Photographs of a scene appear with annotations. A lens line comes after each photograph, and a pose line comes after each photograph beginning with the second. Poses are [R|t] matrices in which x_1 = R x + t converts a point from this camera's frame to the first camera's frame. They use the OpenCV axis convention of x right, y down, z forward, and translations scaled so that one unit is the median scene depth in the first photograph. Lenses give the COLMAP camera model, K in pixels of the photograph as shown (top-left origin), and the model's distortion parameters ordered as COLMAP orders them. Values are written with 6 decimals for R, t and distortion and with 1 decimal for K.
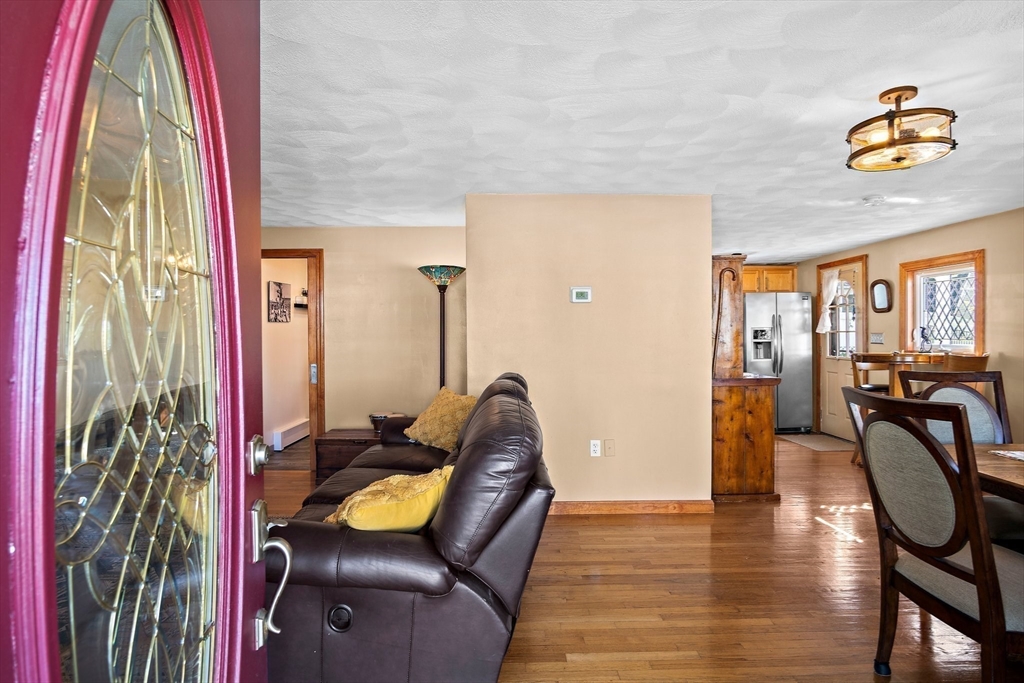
lens RADIAL K [[556.0, 0, 507.6], [0, 556.0, 340.8], [0, 0, 1]] dist [-0.030319, 0.004619]
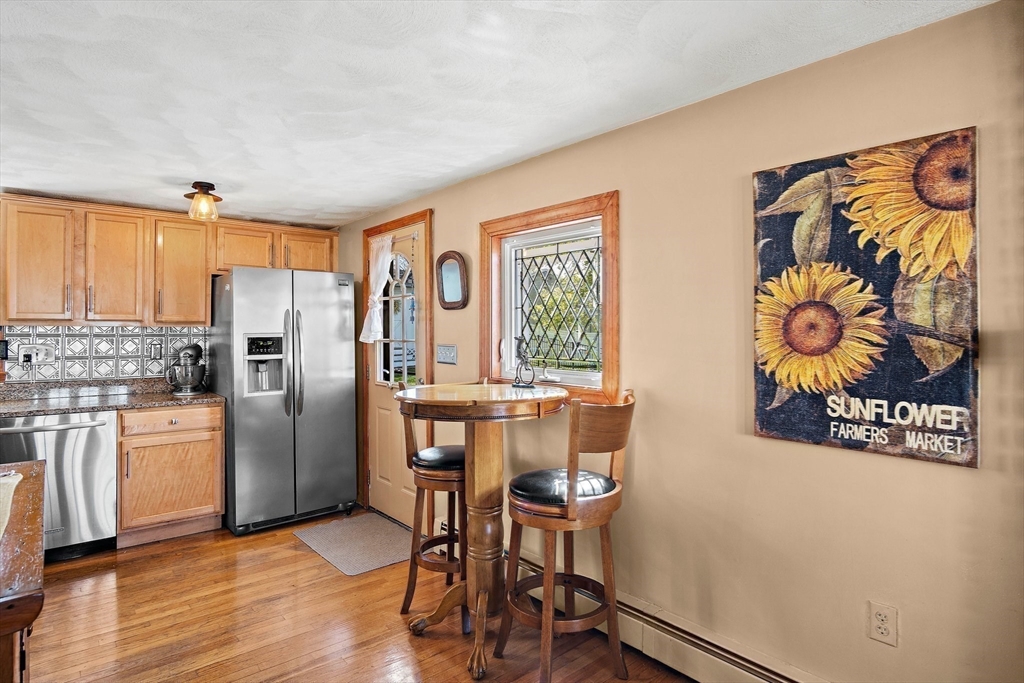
lens RADIAL K [[556.0, 0, 515.4], [0, 556.0, 324.6], [0, 0, 1]] dist [-0.030319, 0.004619]
pose [[0.763317, 0.012123, 0.645911, 0.333209], [0.005582, 0.999663, -0.025359, -0.019150], [-0.646000, 0.022963, 0.762992, 0.481780]]
